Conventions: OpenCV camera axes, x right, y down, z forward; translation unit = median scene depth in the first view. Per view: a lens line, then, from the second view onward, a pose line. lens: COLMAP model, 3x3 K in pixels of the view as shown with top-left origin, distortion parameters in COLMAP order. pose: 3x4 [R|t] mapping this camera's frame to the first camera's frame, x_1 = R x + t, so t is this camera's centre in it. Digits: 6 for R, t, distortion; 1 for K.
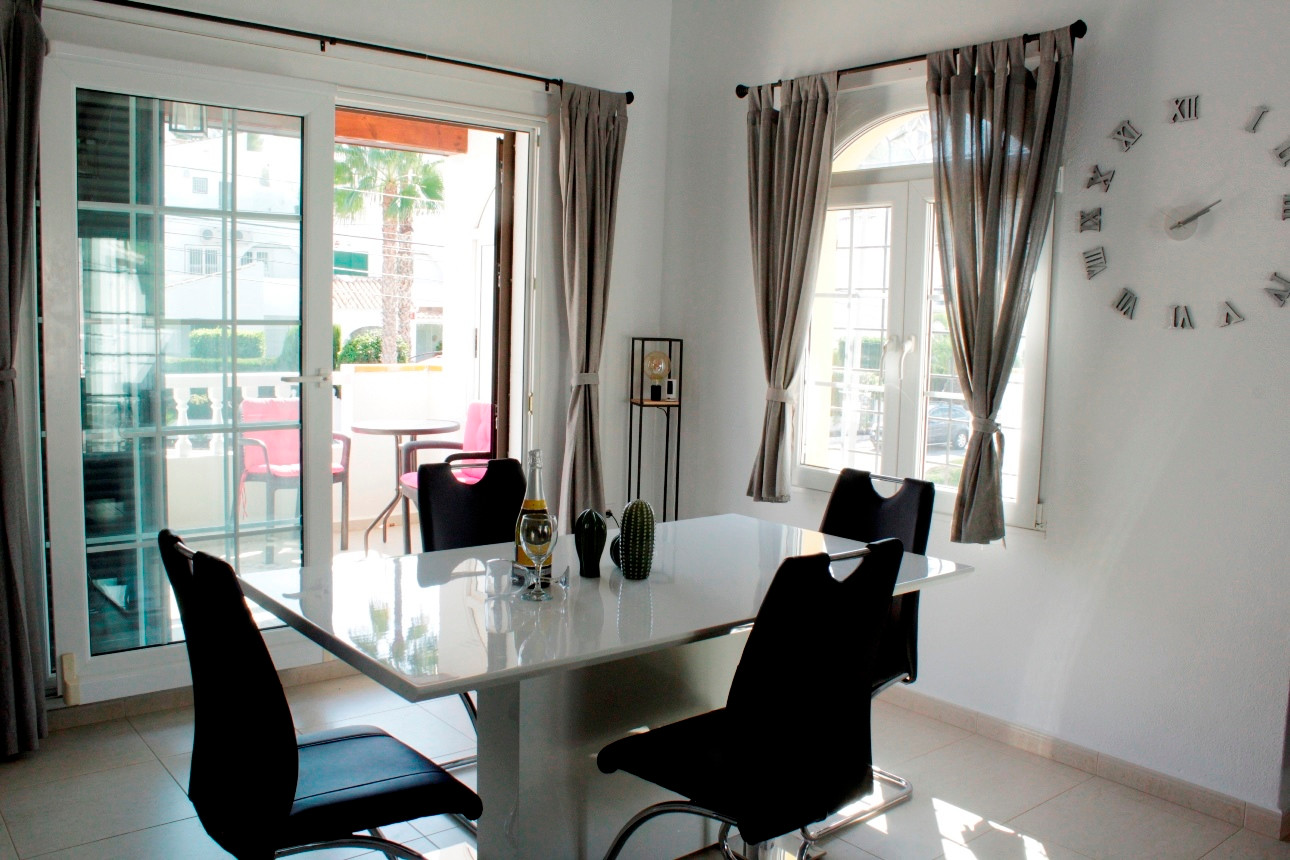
lens RADIAL K [[1081.0, 0, 647.6], [0, 1081.0, 426.8], [0, 0, 1]] dist [-0.094642, 0.045977]
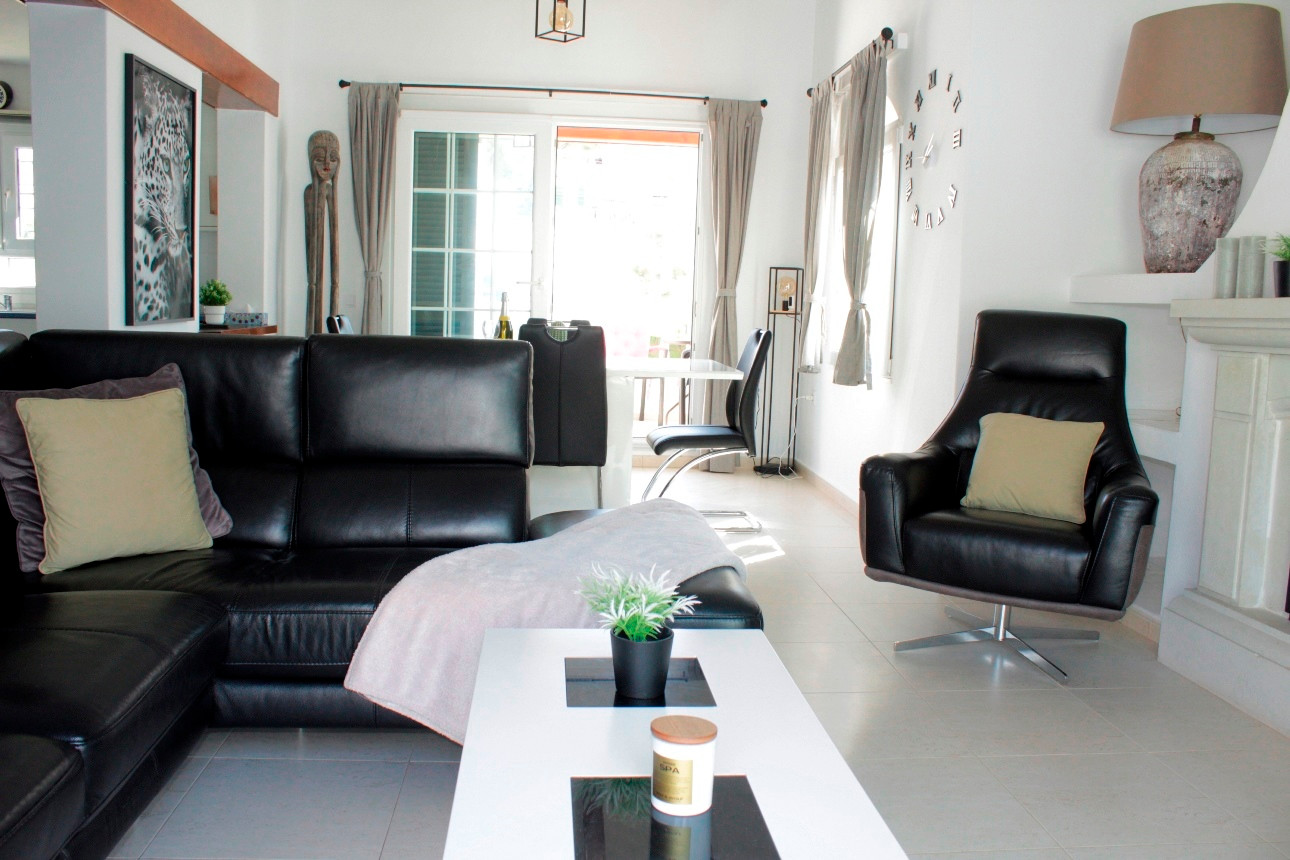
lens RADIAL K [[1081.0, 0, 640.8], [0, 1081.0, 429.1], [0, 0, 1]] dist [-0.094642, 0.045977]
pose [[0.820187, 0.066886, -0.568172, 0.723628], [-0.068517, 0.997478, 0.018516, 0.127151], [0.567977, 0.023742, 0.822702, -0.303934]]
